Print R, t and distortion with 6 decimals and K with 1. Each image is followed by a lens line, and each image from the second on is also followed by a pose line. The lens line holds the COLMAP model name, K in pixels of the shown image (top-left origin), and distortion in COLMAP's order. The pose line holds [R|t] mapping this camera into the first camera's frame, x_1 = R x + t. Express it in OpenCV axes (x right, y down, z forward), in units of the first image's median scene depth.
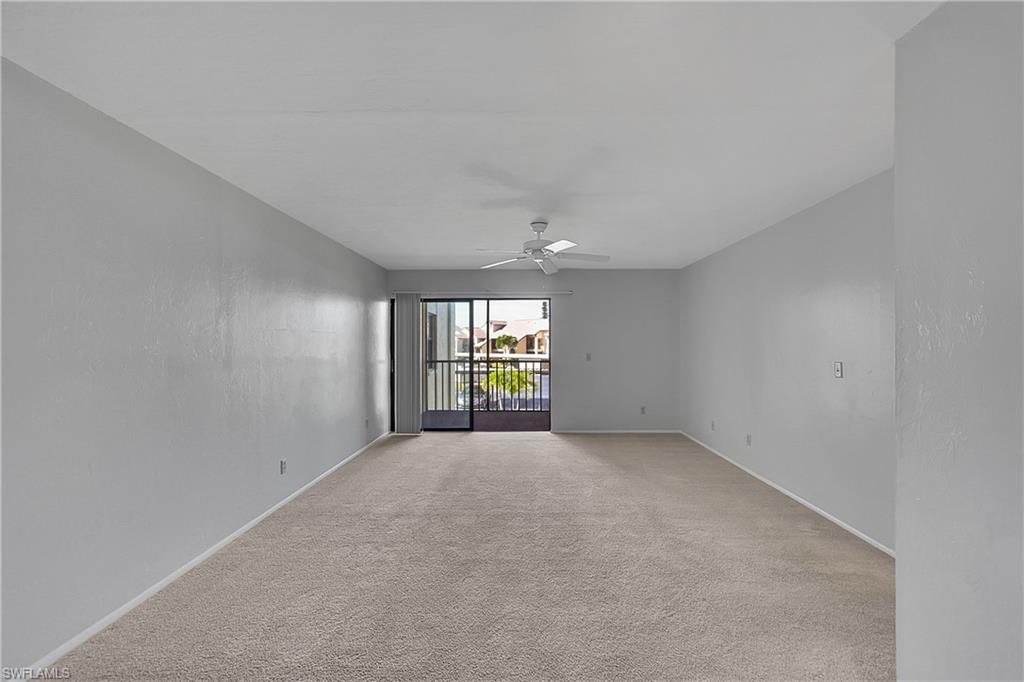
lens RADIAL K [[399.8, 0, 513.2], [0, 399.8, 342.9], [0, 0, 1]] dist [0.001348, -0.000039]
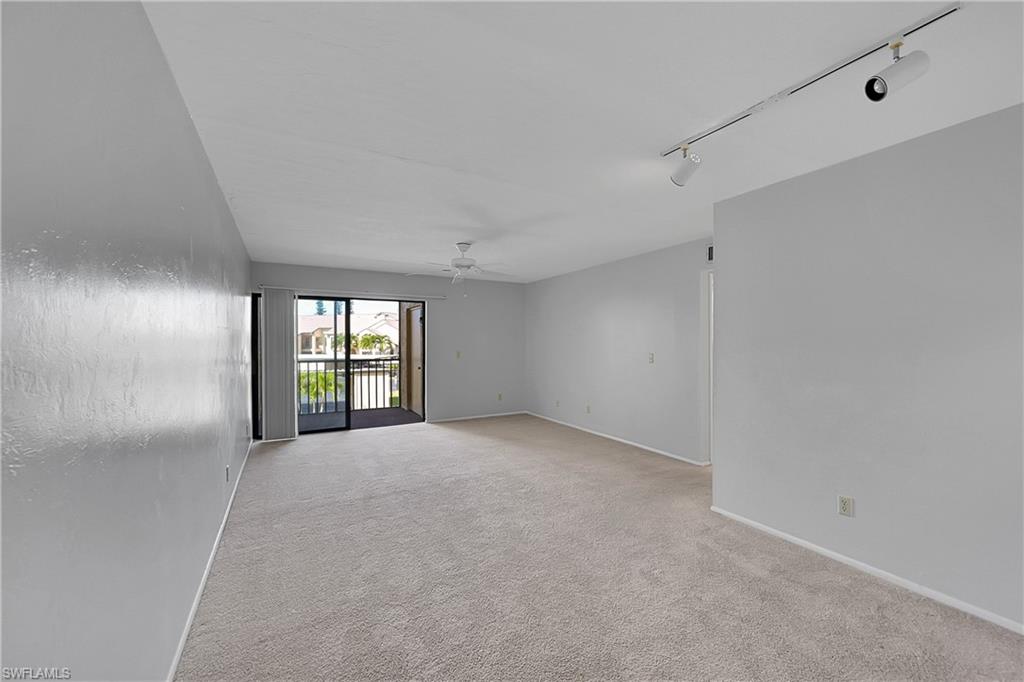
lens RADIAL K [[399.8, 0, 513.2], [0, 399.8, 342.0], [0, 0, 1]] dist [0.001348, -0.000039]
pose [[0.867824, 0.000583, 0.496872, -0.273167], [-0.000829, 1.000000, 0.000274, -0.000632], [-0.496871, -0.000650, 0.867824, -0.089364]]
